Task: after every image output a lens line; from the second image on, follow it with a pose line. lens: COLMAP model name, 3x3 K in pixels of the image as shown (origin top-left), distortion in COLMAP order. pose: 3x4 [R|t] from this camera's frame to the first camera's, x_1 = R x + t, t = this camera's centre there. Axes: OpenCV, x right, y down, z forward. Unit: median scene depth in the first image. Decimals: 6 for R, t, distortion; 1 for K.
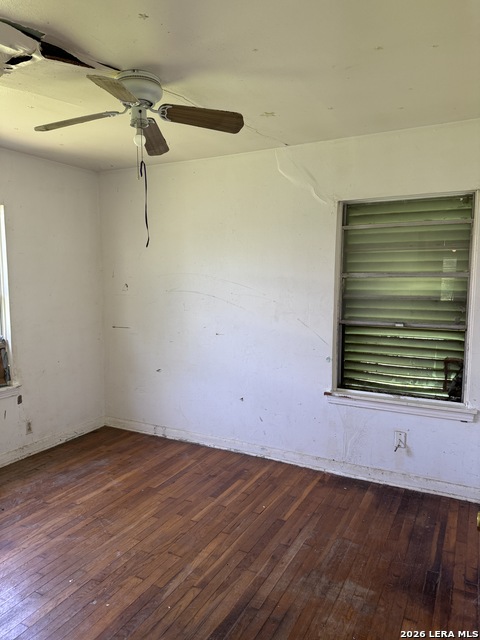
lens RADIAL K [[447.9, 0, 239.6], [0, 447.9, 320.6], [0, 0, 1]] dist [-0.000152, 0.000083]
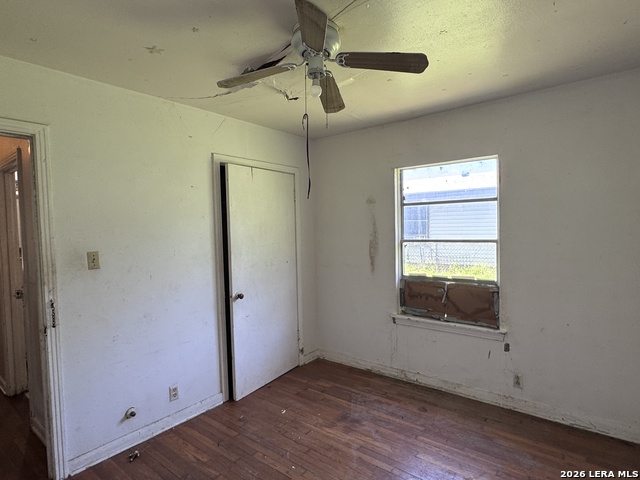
lens RADIAL K [[349.5, 0, 319.6], [0, 349.5, 239.6], [0, 0, 1]] dist [0.000058, 0.000361]
pose [[-0.176203, 0.038109, -0.983616, 0.331919], [-0.074750, 0.995847, 0.051973, -0.069496], [0.981512, 0.082683, -0.172622, 0.711653]]
